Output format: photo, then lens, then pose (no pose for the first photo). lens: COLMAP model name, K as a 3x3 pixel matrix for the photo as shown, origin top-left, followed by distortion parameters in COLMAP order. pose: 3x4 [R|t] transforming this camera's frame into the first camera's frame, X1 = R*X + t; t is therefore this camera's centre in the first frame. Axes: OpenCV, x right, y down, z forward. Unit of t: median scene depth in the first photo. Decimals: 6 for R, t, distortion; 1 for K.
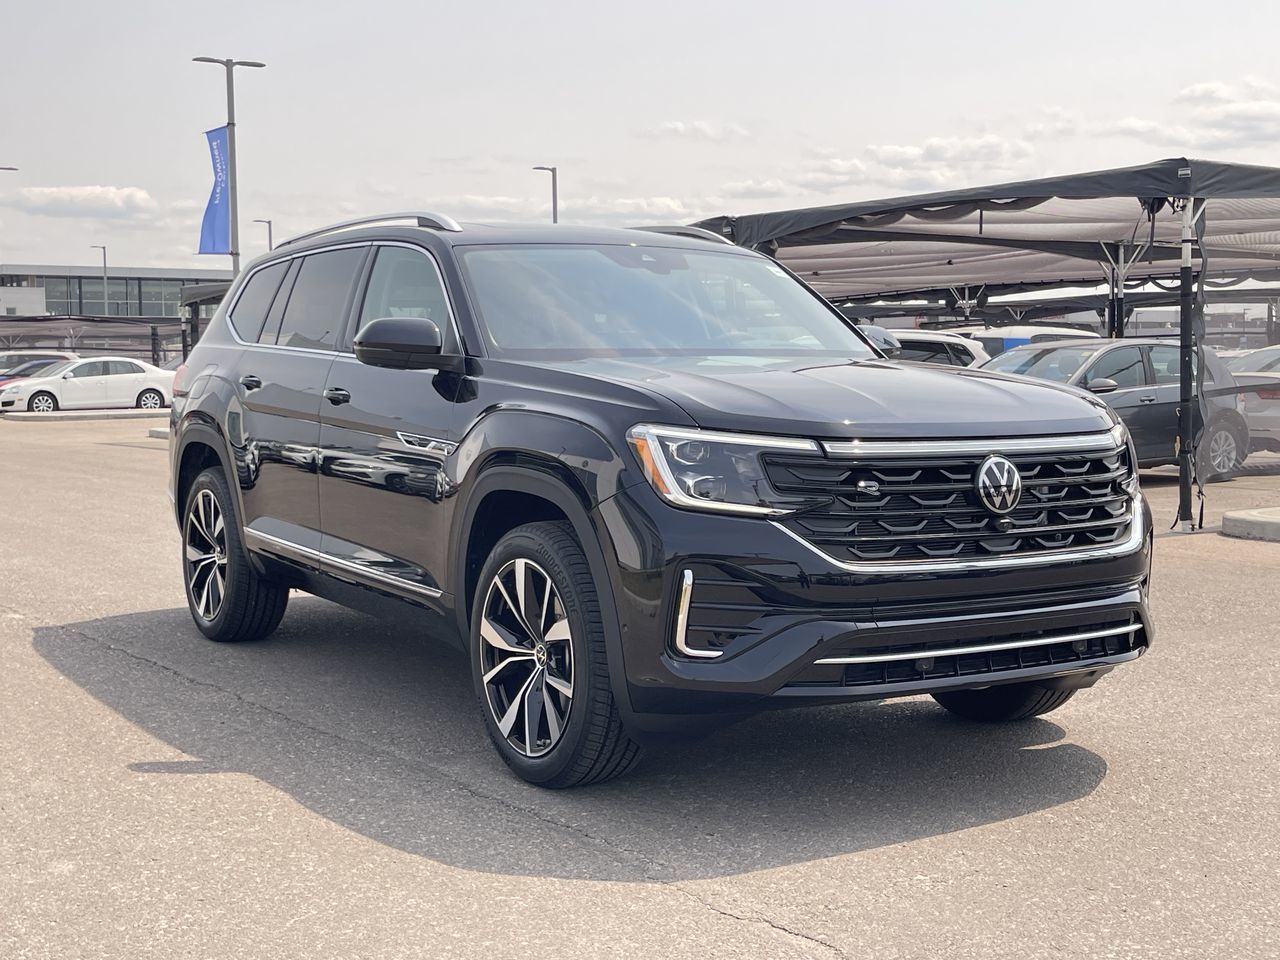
lens RADIAL K [[1840.7, 0, 640.0], [0, 1840.7, 480.0], [0, 0, 1]] dist [0.135811, -0.413510]
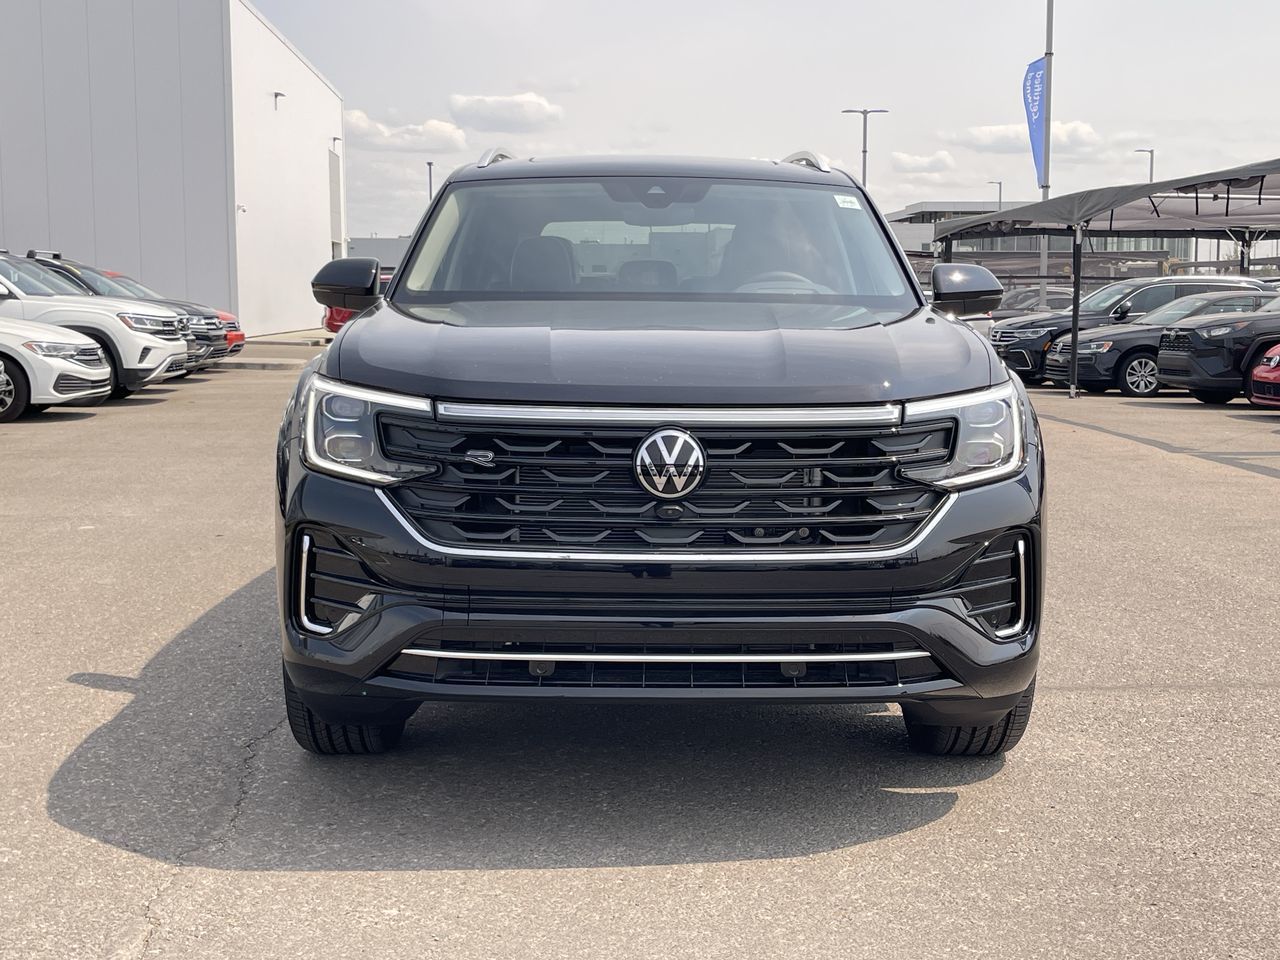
lens RADIAL K [[1796.3, 0, 640.0], [0, 1796.3, 480.0], [0, 0, 1]] dist [0.118584, -0.335625]
pose [[0.838016, 0.064301, -0.541843, 0.620226], [-0.042897, 0.997722, 0.052056, -0.031231], [0.543956, -0.020380, 0.838866, 0.323447]]
